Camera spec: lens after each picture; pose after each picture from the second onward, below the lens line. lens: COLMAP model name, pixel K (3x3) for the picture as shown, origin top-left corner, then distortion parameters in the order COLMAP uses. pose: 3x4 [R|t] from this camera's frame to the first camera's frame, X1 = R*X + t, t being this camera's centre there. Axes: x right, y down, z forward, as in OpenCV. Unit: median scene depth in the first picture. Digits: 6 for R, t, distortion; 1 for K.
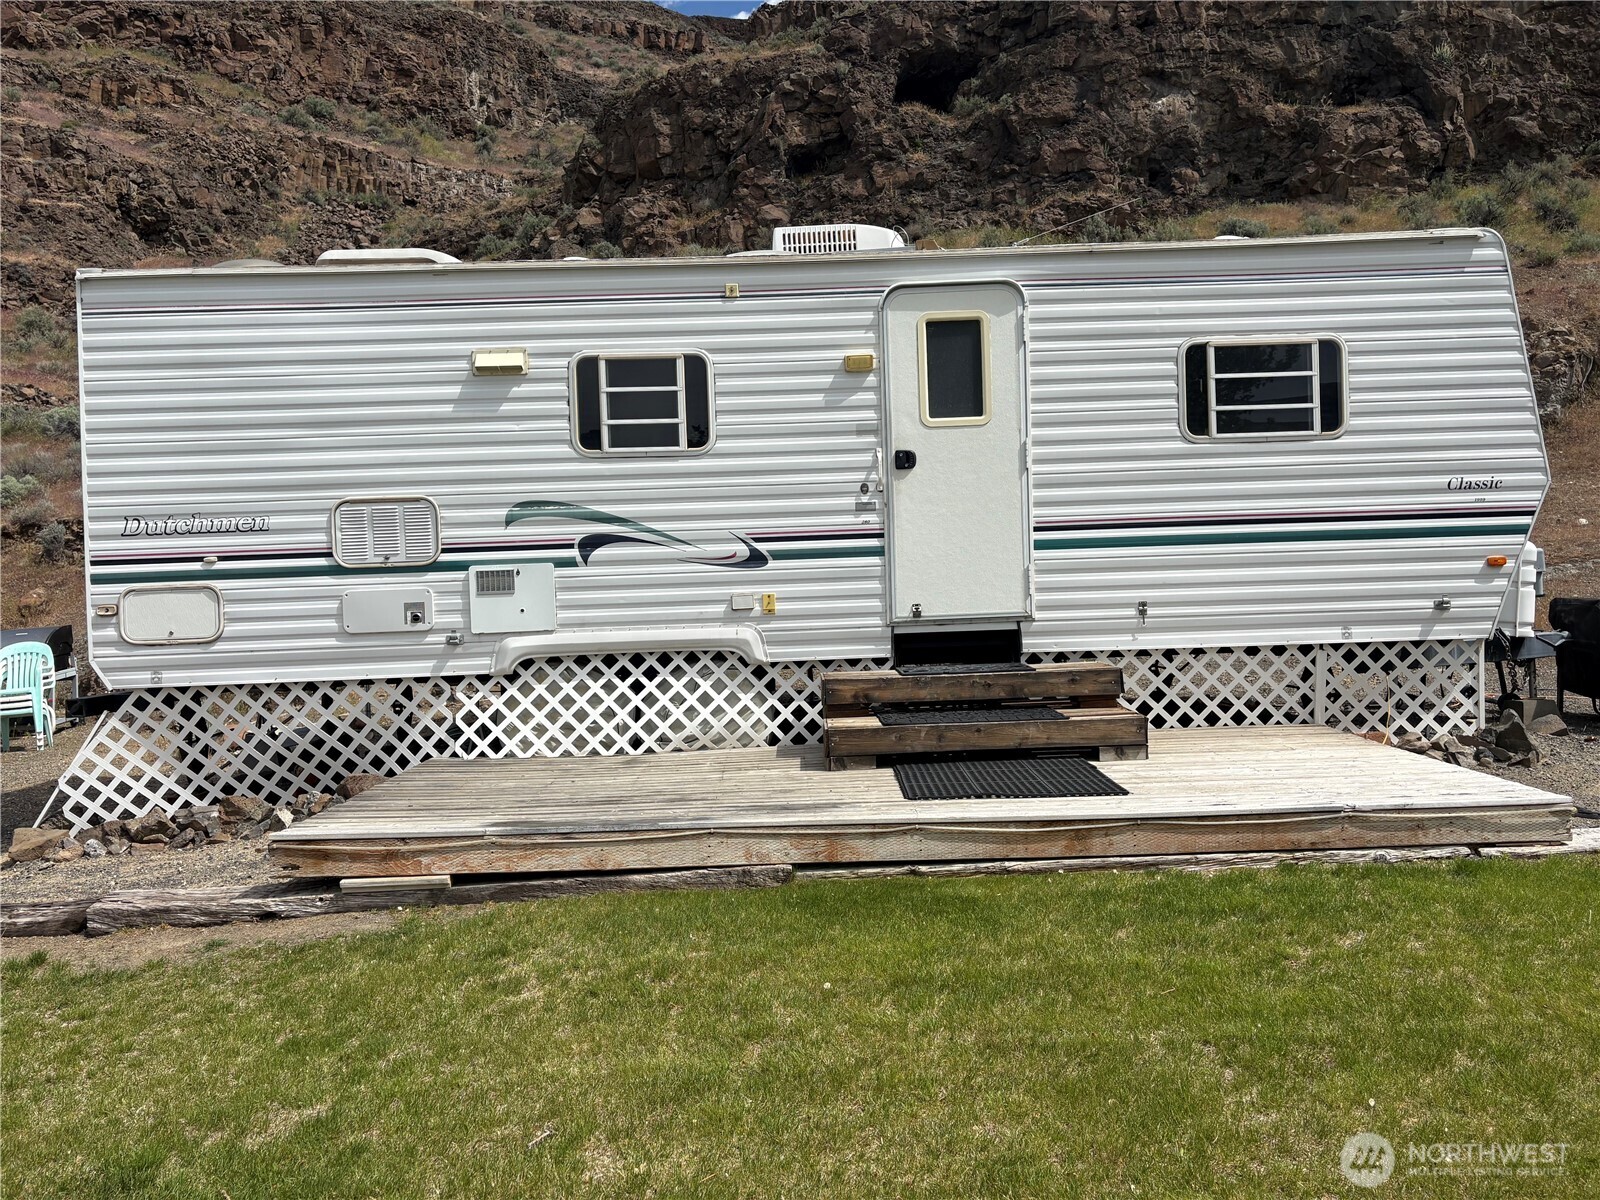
lens RADIAL K [[1117.5, 0, 800.0], [0, 1117.5, 600.0], [0, 0, 1]] dist [0.072649, -0.064503]
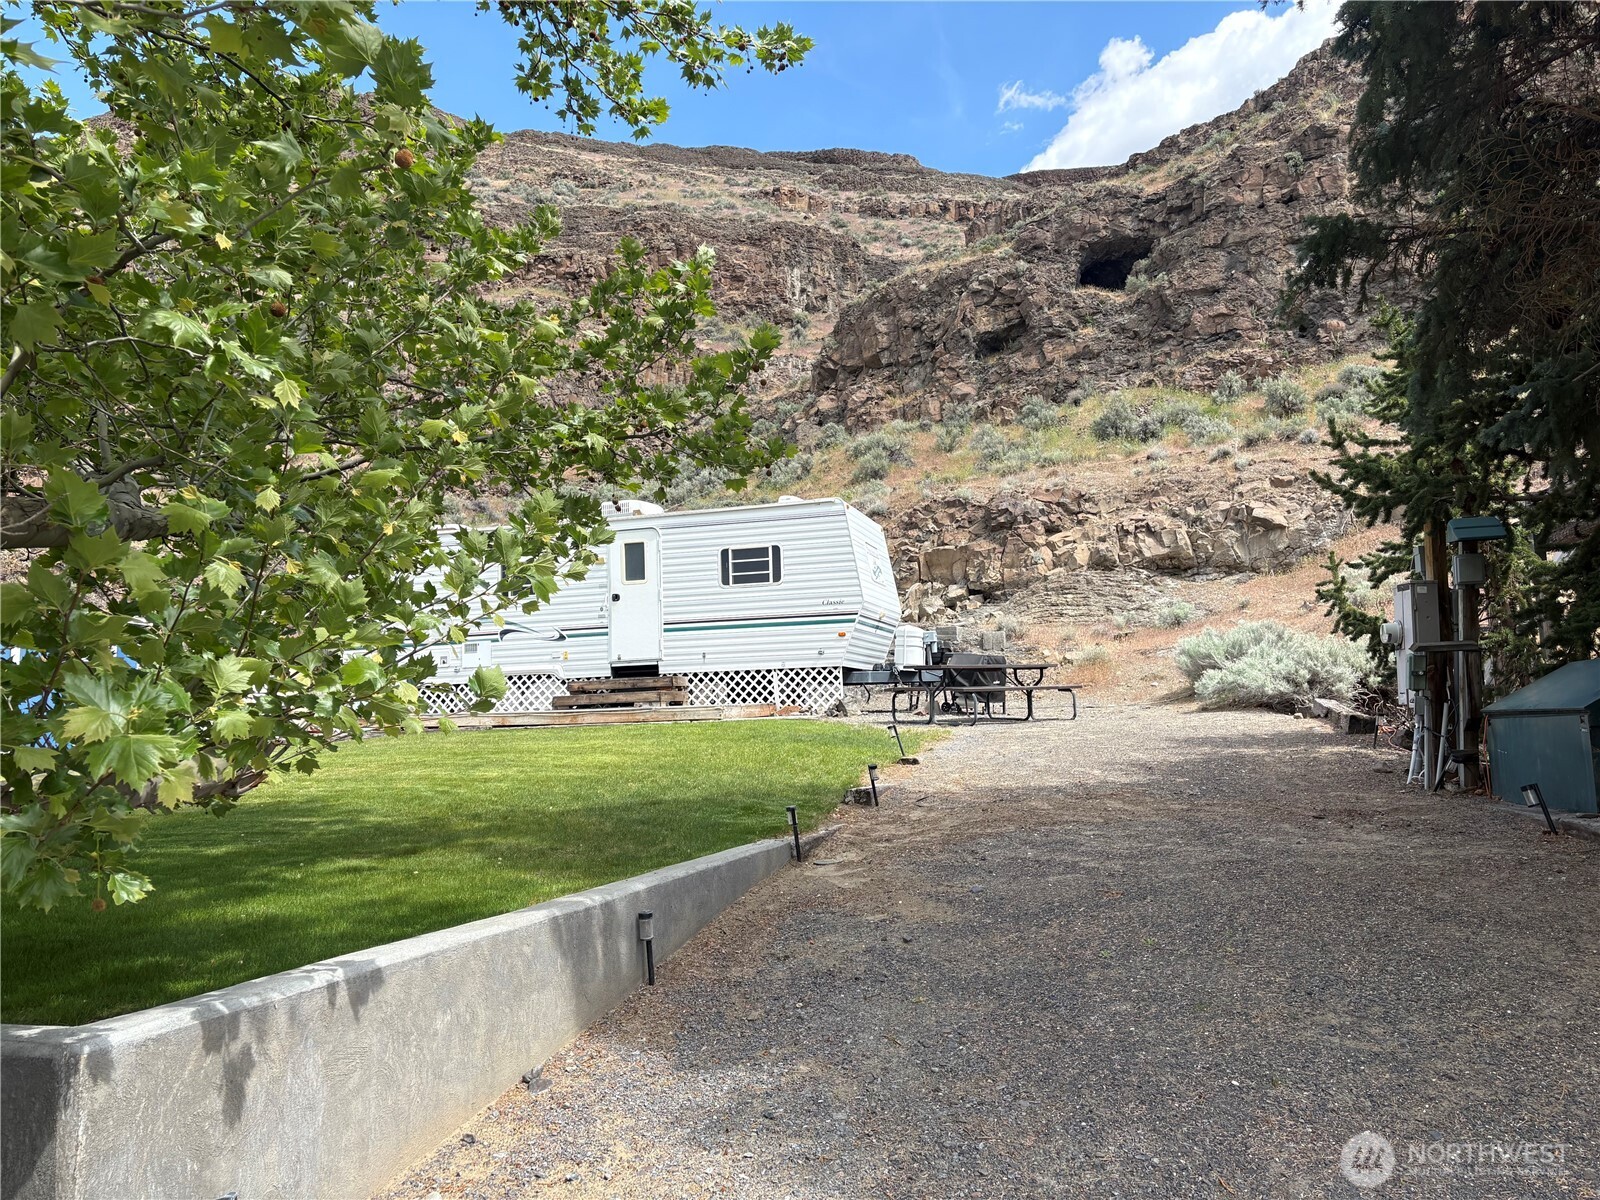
lens RADIAL K [[1117.5, 0, 800.0], [0, 1117.5, 600.0], [0, 0, 1]] dist [0.072649, -0.064503]
pose [[0.953902, -0.029069, -0.298706, 0.159760], [-0.006271, 0.993150, -0.116677, 0.022139], [0.300052, 0.113172, 0.947186, -0.163443]]
